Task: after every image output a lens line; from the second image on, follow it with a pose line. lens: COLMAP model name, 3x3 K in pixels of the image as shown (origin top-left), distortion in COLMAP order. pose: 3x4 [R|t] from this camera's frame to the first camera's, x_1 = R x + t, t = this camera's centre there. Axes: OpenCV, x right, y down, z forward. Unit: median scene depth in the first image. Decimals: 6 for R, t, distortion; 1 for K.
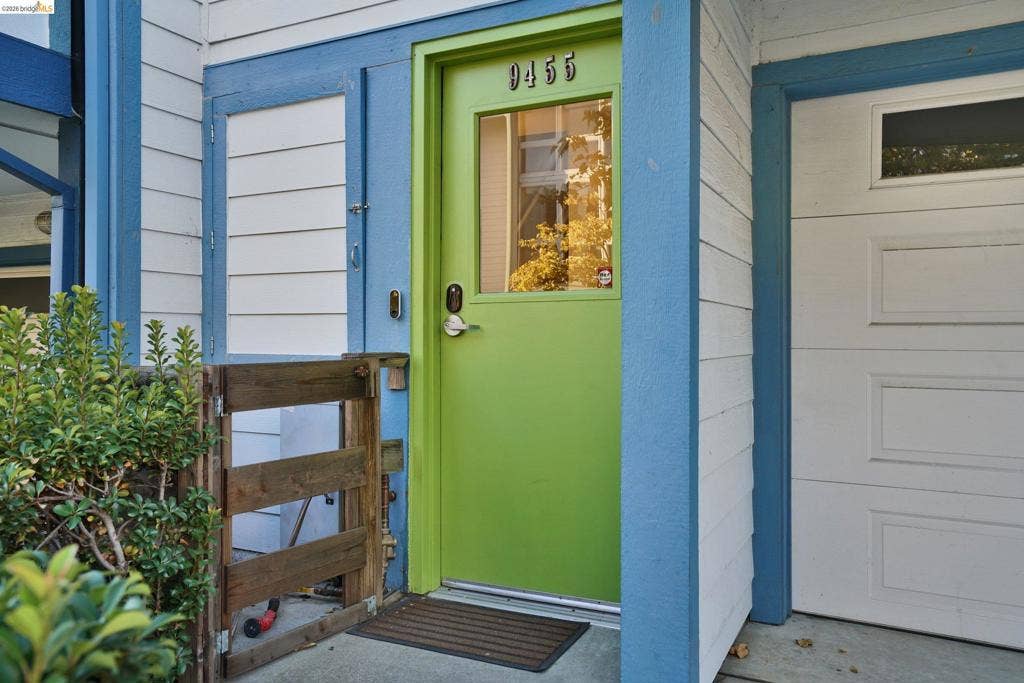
lens RADIAL K [[770.1, 0, 513.5], [0, 770.1, 326.8], [0, 0, 1]] dist [0.012081, 0.019770]
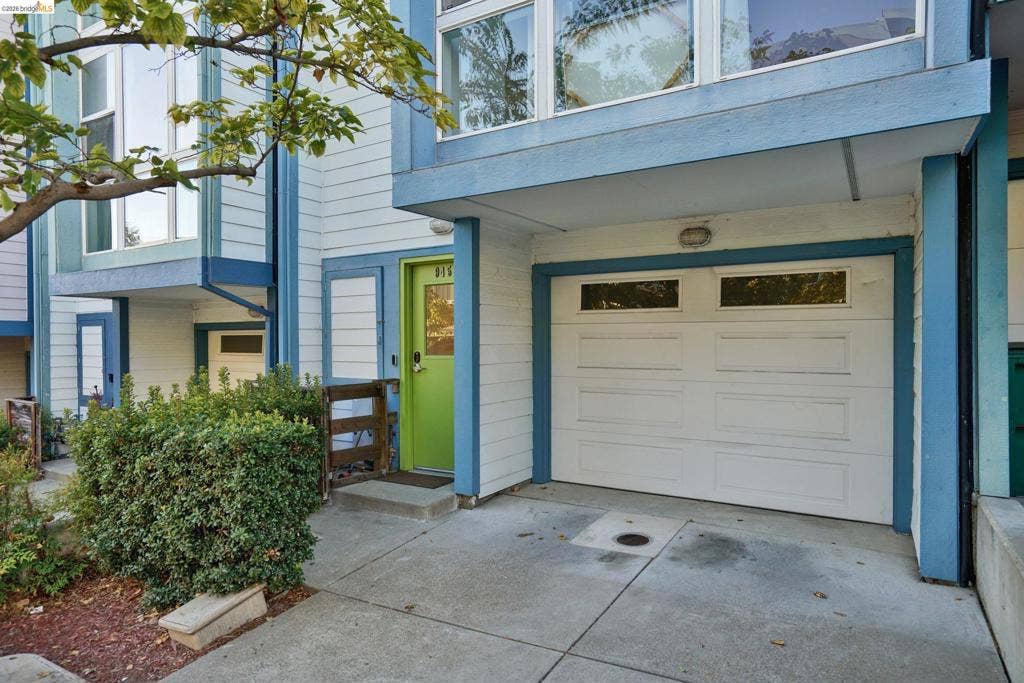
lens RADIAL K [[610.1, 0, 513.8], [0, 610.1, 345.9], [0, 0, 1]] dist [-0.004728, 0.009747]
pose [[0.996538, -0.005290, -0.082972, 0.418149], [0.007346, 0.999673, 0.024501, -0.122911], [0.082816, -0.025025, 0.996251, -1.010581]]
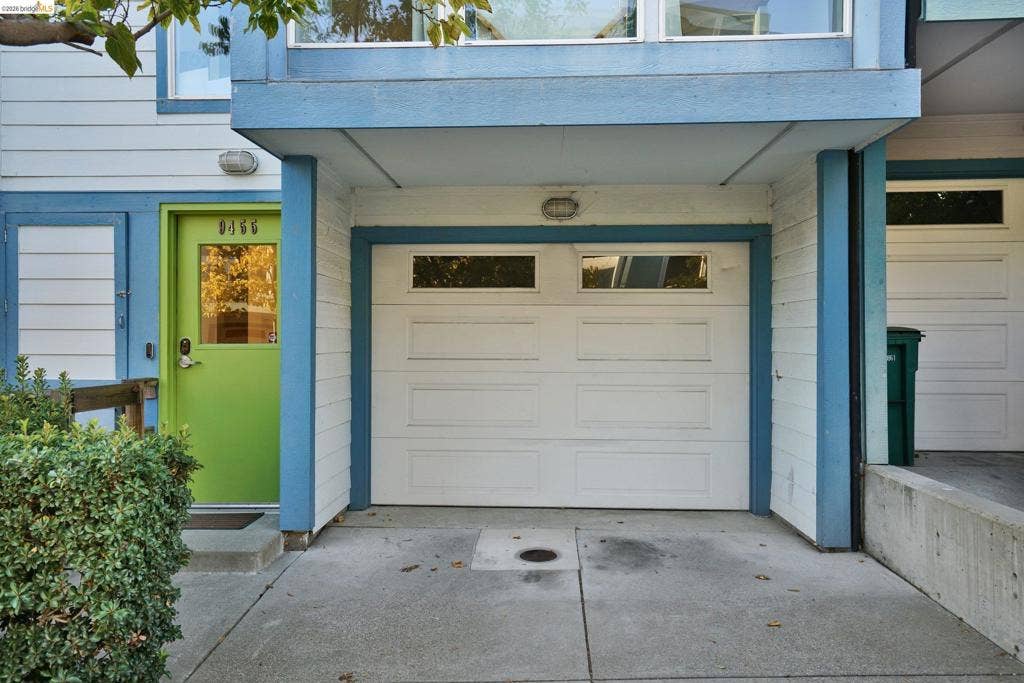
lens RADIAL K [[770.1, 0, 503.3], [0, 770.1, 338.2], [0, 0, 1]] dist [0.012081, 0.019770]
pose [[0.915210, -0.000097, 0.402977, -0.124978], [-0.005164, 0.999915, 0.011970, -0.082795], [-0.402944, -0.013036, 0.915132, -0.949290]]
